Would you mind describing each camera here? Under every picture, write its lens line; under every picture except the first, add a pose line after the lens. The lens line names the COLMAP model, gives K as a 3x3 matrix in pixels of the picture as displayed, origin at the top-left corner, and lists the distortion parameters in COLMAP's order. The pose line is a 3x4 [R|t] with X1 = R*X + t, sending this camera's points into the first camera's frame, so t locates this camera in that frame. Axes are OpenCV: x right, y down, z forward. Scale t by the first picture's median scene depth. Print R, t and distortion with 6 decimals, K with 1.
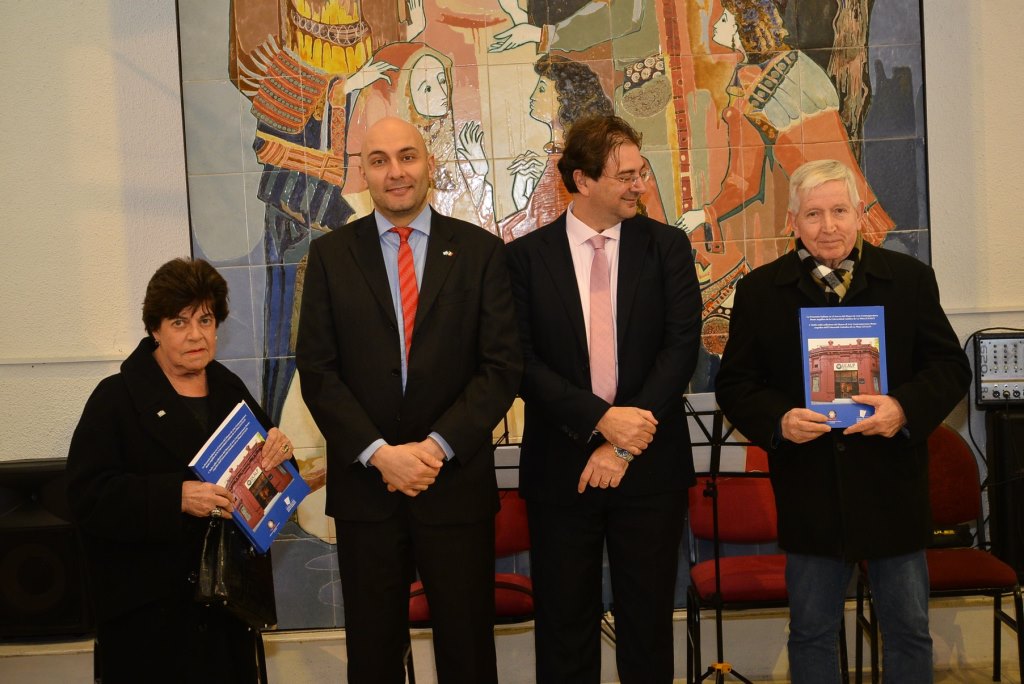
lens RADIAL K [[1513.5, 0, 500.1], [0, 1513.5, 350.3], [0, 0, 1]] dist [-0.024887, 0.019724]
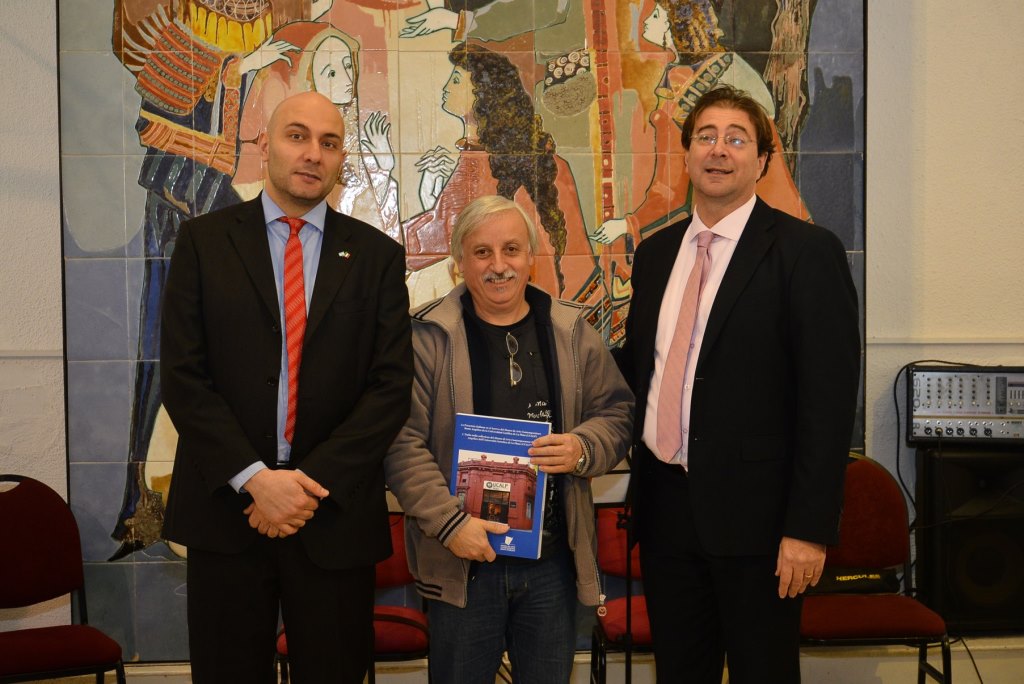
lens RADIAL K [[1612.3, 0, 506.6], [0, 1612.3, 346.2], [0, 0, 1]] dist [-0.025581, 0.105799]
pose [[0.996950, 0.040887, 0.066482, -0.000368], [-0.040154, 0.999118, -0.012322, -0.000316], [-0.066928, 0.009615, 0.997712, 0.022368]]
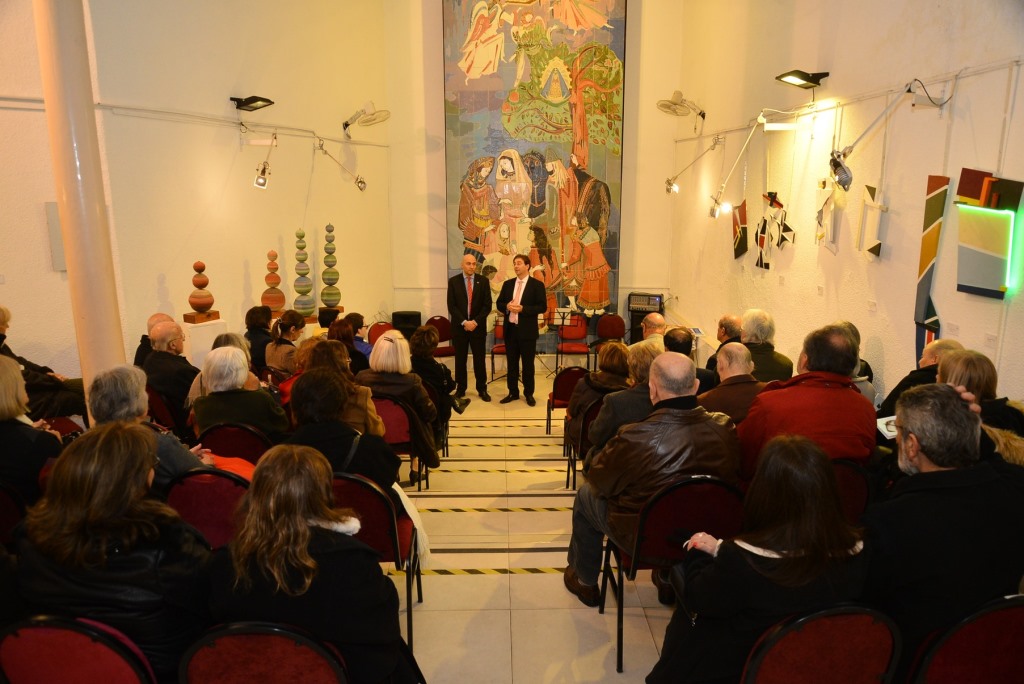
lens RADIAL K [[701.6, 0, 511.3], [0, 701.6, 340.7], [0, 0, 1]] dist [-0.033639, 0.002073]
pose [[0.998590, 0.052822, 0.005293, -0.021610], [-0.053008, 0.986707, 0.153620, -0.173724], [0.002892, -0.153684, 0.988116, -1.014374]]
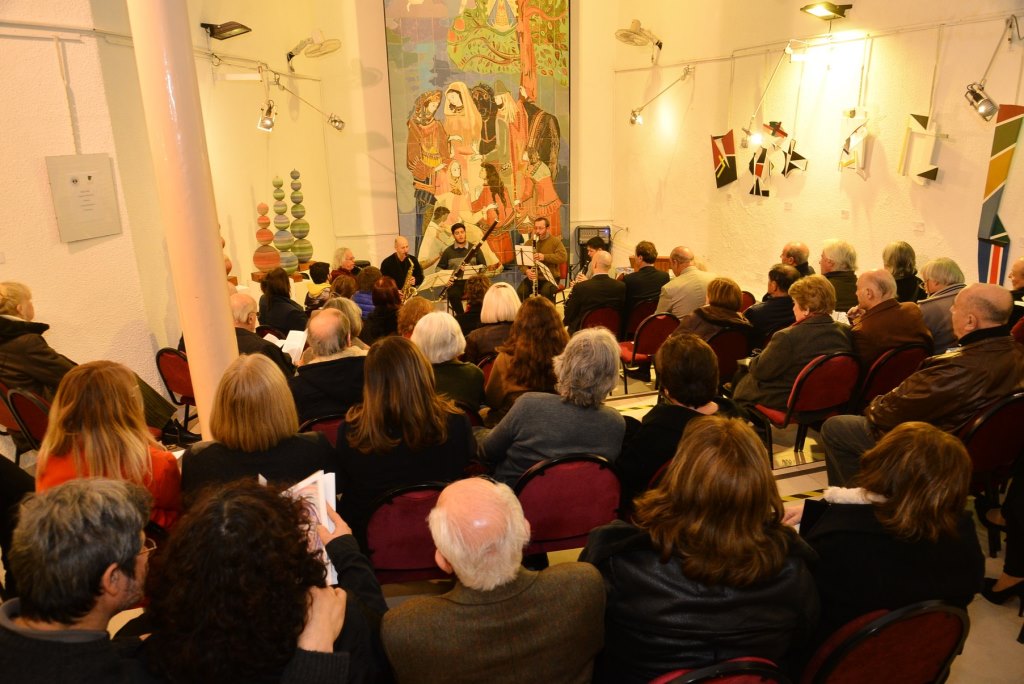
lens RADIAL K [[701.6, 0, 511.3], [0, 701.6, 340.7], [0, 0, 1]] dist [-0.033639, 0.002073]
pose [[0.967921, -0.046450, 0.246925, -0.390560], [-0.012990, 0.972197, 0.233802, -0.168771], [-0.250920, -0.229509, 0.940407, -0.929295]]
